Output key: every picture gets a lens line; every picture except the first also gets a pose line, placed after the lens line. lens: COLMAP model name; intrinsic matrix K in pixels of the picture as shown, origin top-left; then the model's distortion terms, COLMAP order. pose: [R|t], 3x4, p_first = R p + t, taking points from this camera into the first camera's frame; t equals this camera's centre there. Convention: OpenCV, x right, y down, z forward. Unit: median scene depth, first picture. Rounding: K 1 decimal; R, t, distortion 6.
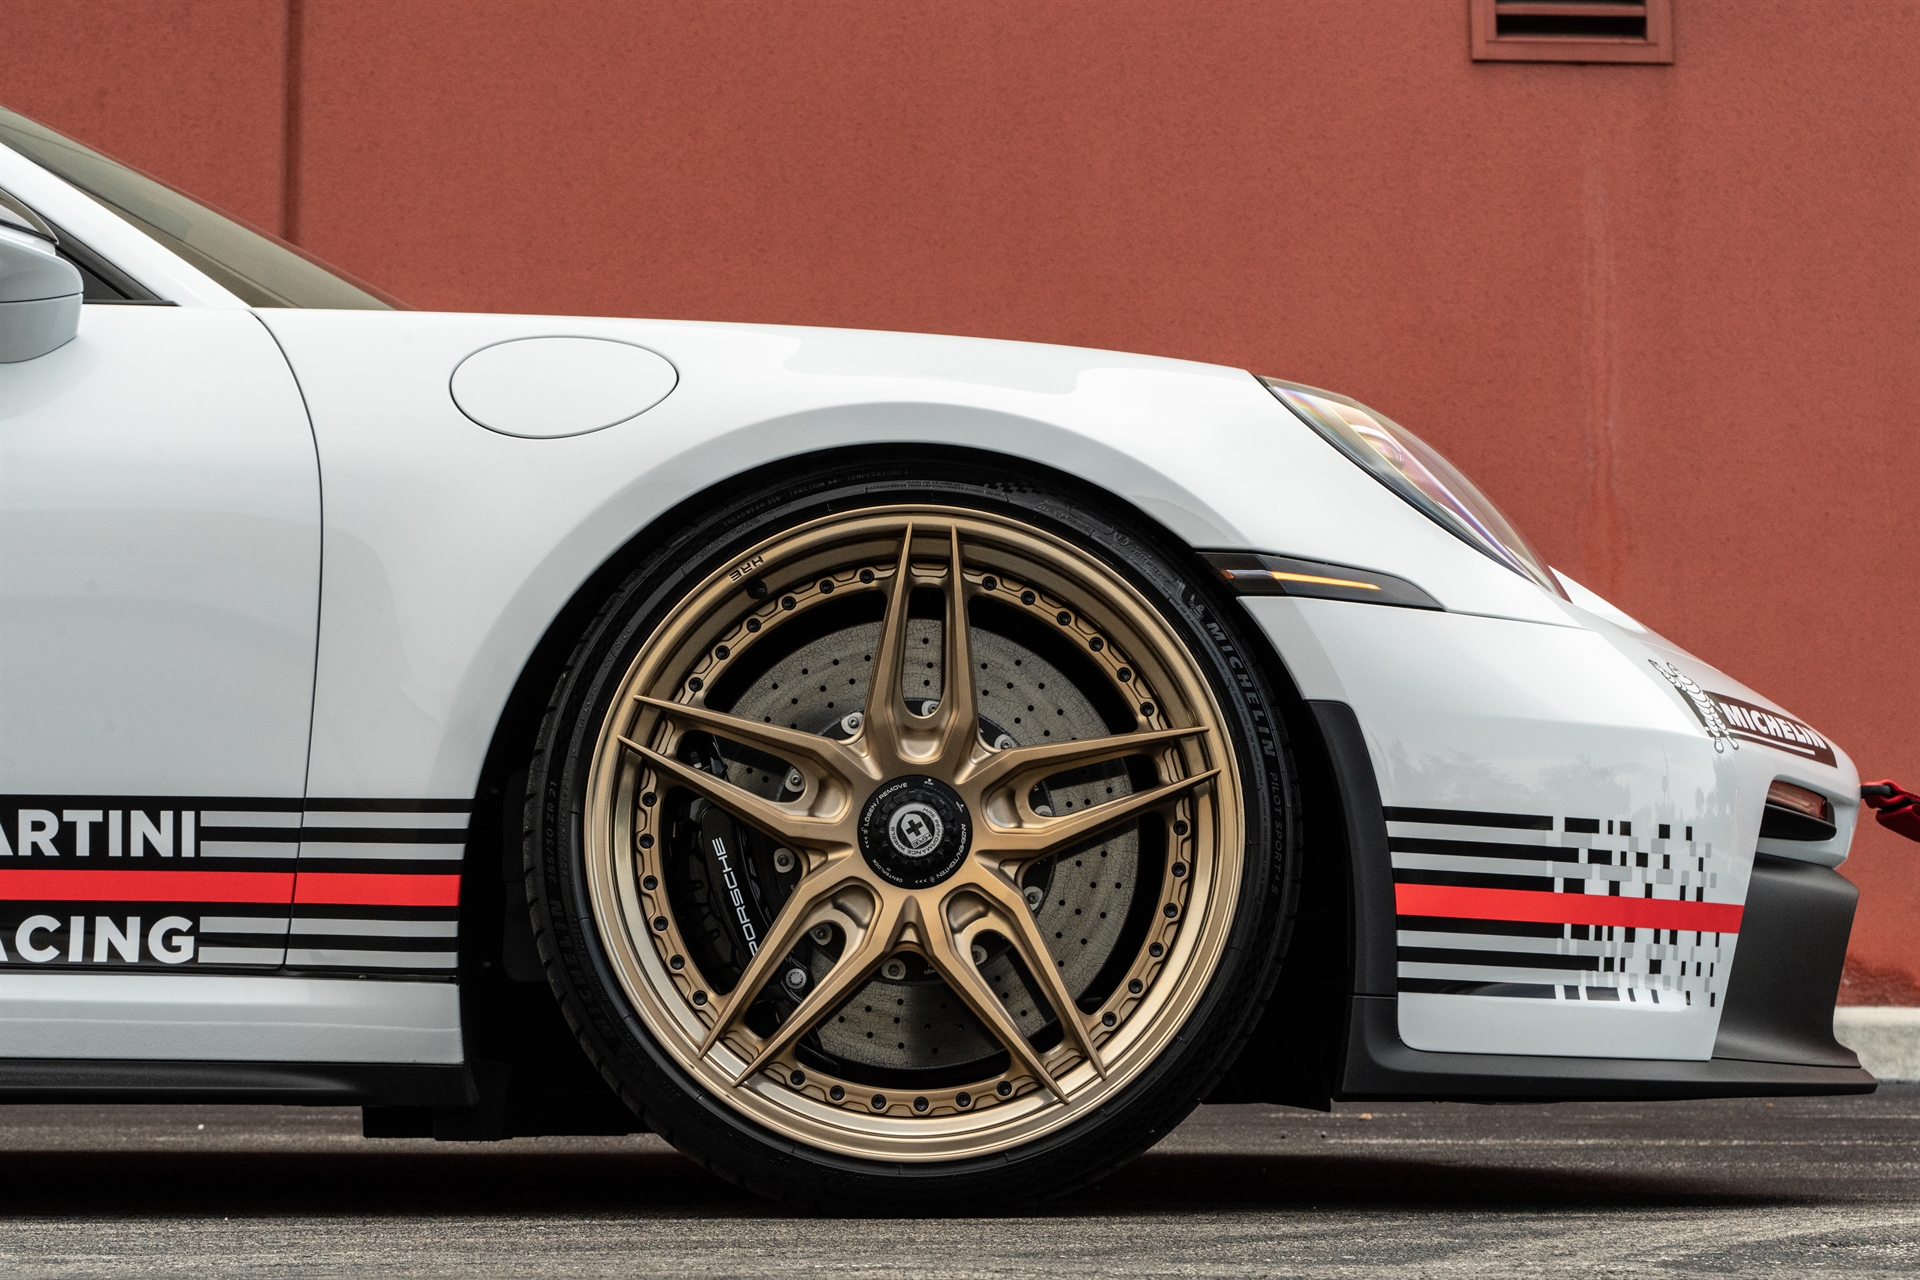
lens RADIAL K [[3145.5, 0, 960.0], [0, 3145.5, 640.0], [0, 0, 1]] dist [0.036100, 0.023147]
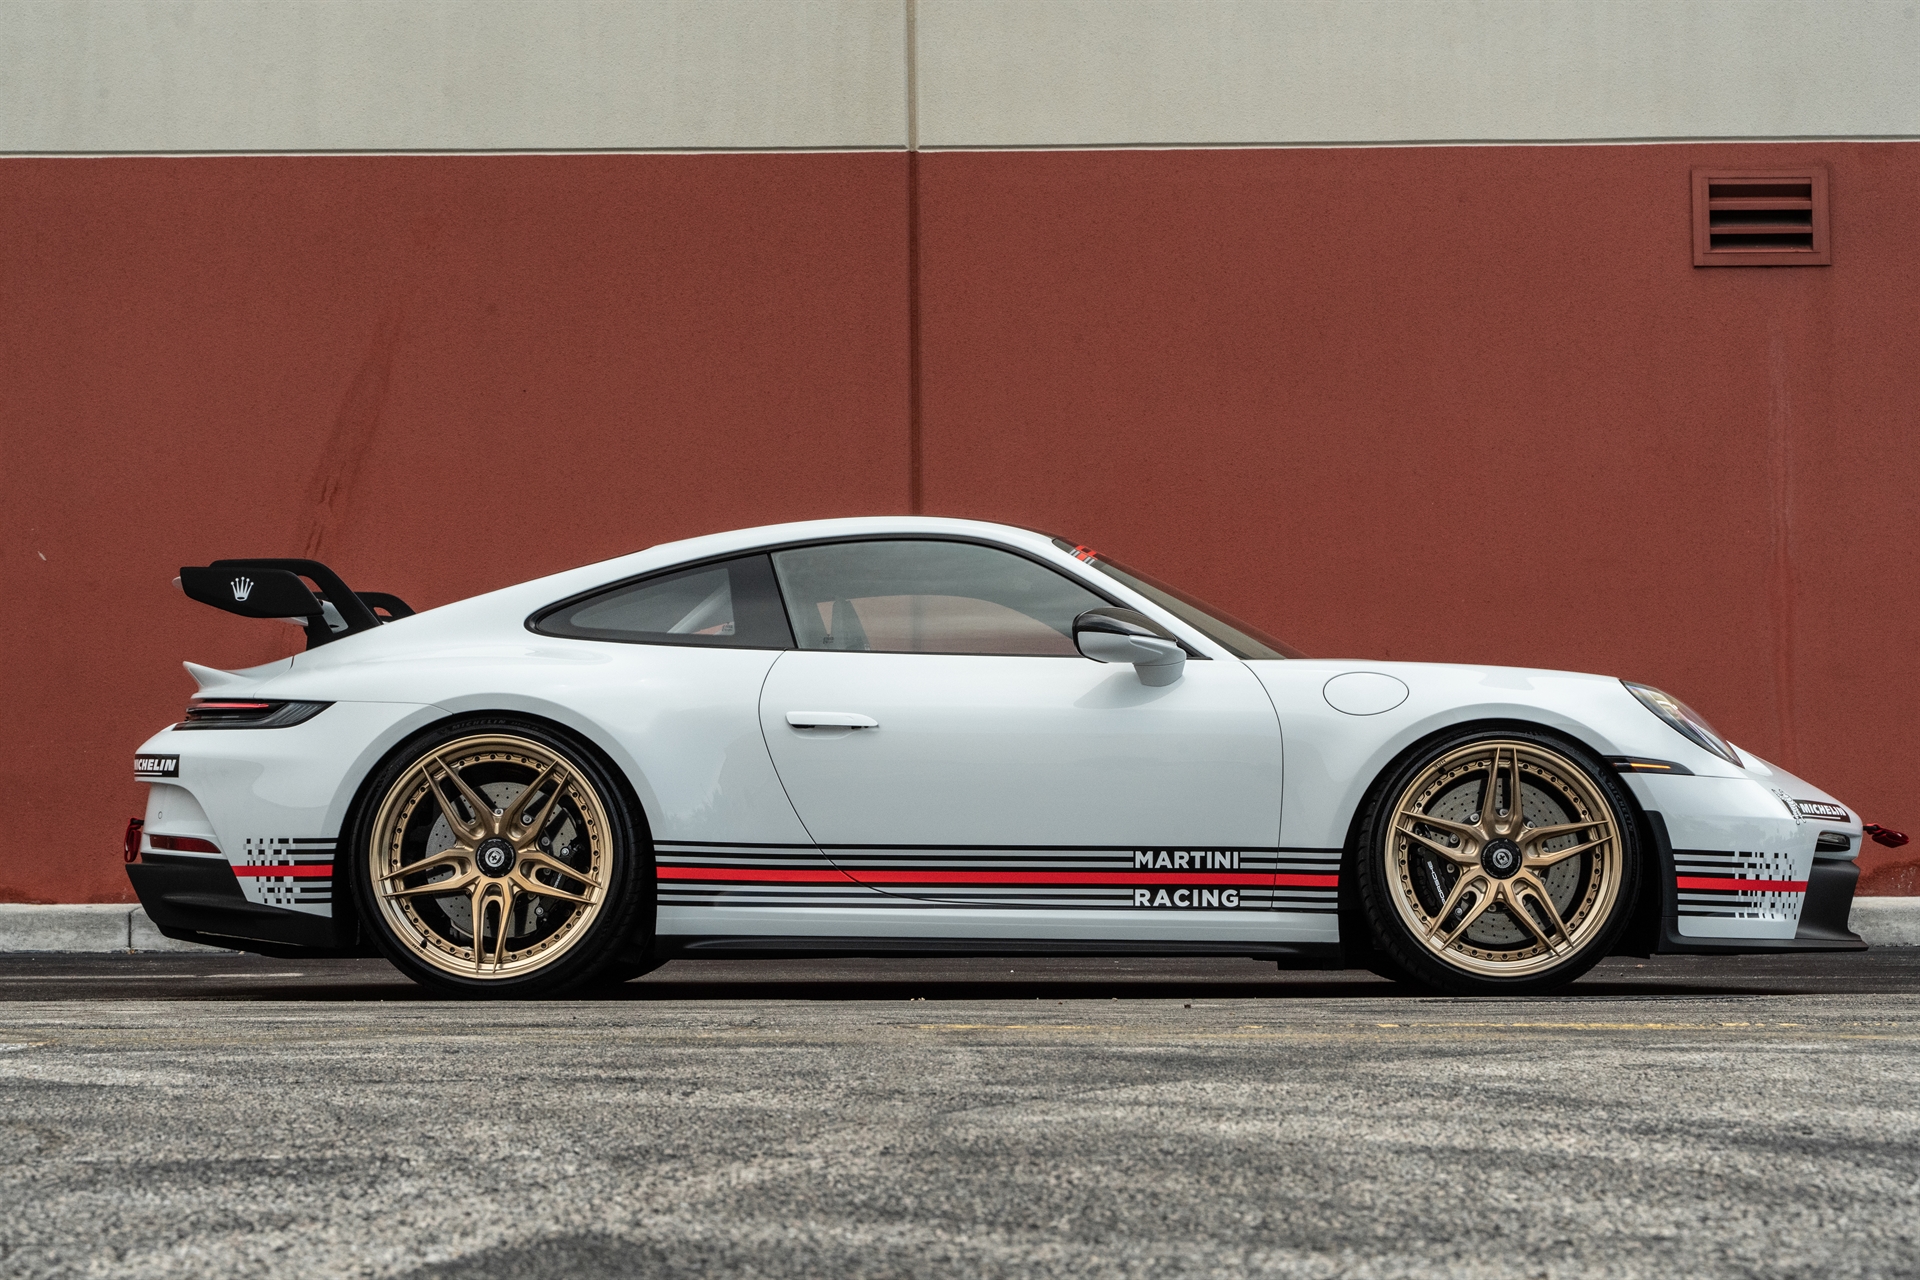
lens RADIAL K [[3433.3, 0, 960.0], [0, 3433.3, 640.0], [0, 0, 1]] dist [0.036999, 0.198121]
pose [[0.998953, -0.008828, -0.044880, -0.349035], [0.011077, 0.998683, 0.050101, -0.285074], [0.044379, -0.050546, 0.997735, -2.008918]]
